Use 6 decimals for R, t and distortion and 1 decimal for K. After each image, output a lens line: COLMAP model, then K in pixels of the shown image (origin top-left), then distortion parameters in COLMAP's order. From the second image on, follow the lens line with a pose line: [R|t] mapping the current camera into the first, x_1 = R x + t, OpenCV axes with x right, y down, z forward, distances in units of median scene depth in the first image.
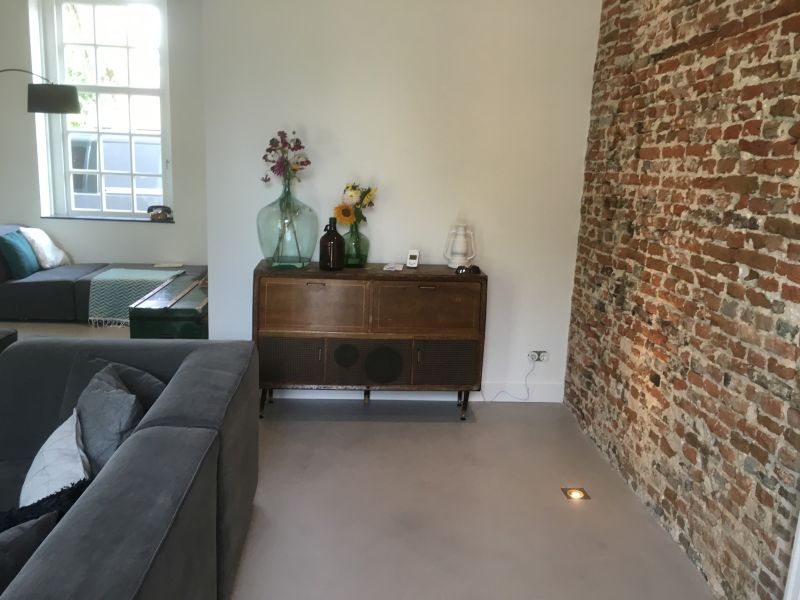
lens RADIAL K [[670.1, 0, 400.4], [0, 670.1, 300.3], [0, 0, 1]] dist [0.016981, -0.012506]
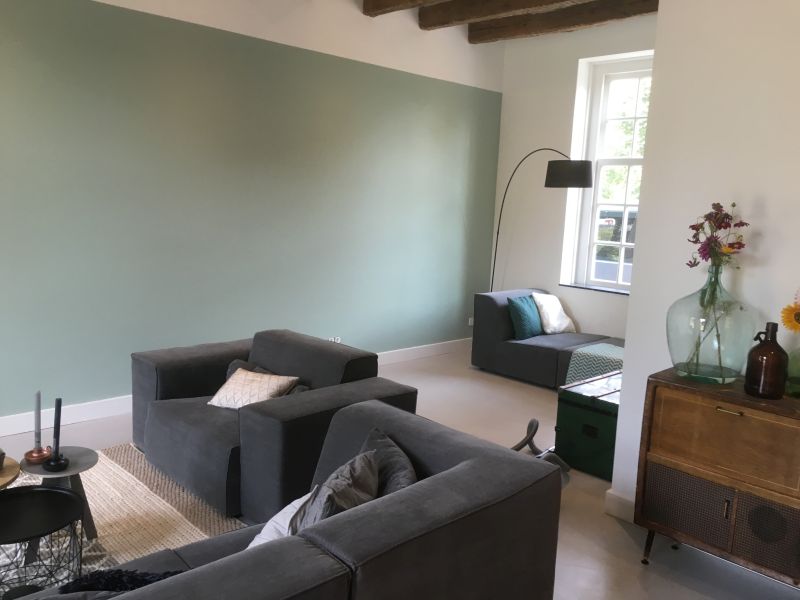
lens RADIAL K [[670.1, 0, 399.8], [0, 670.1, 298.1], [0, 0, 1]] dist [0.016981, -0.012506]
pose [[0.636902, 0.101200, -0.764274, 0.127139], [-0.179449, 0.983578, -0.019304, -0.044461], [0.749769, 0.149442, 0.644603, 0.169197]]
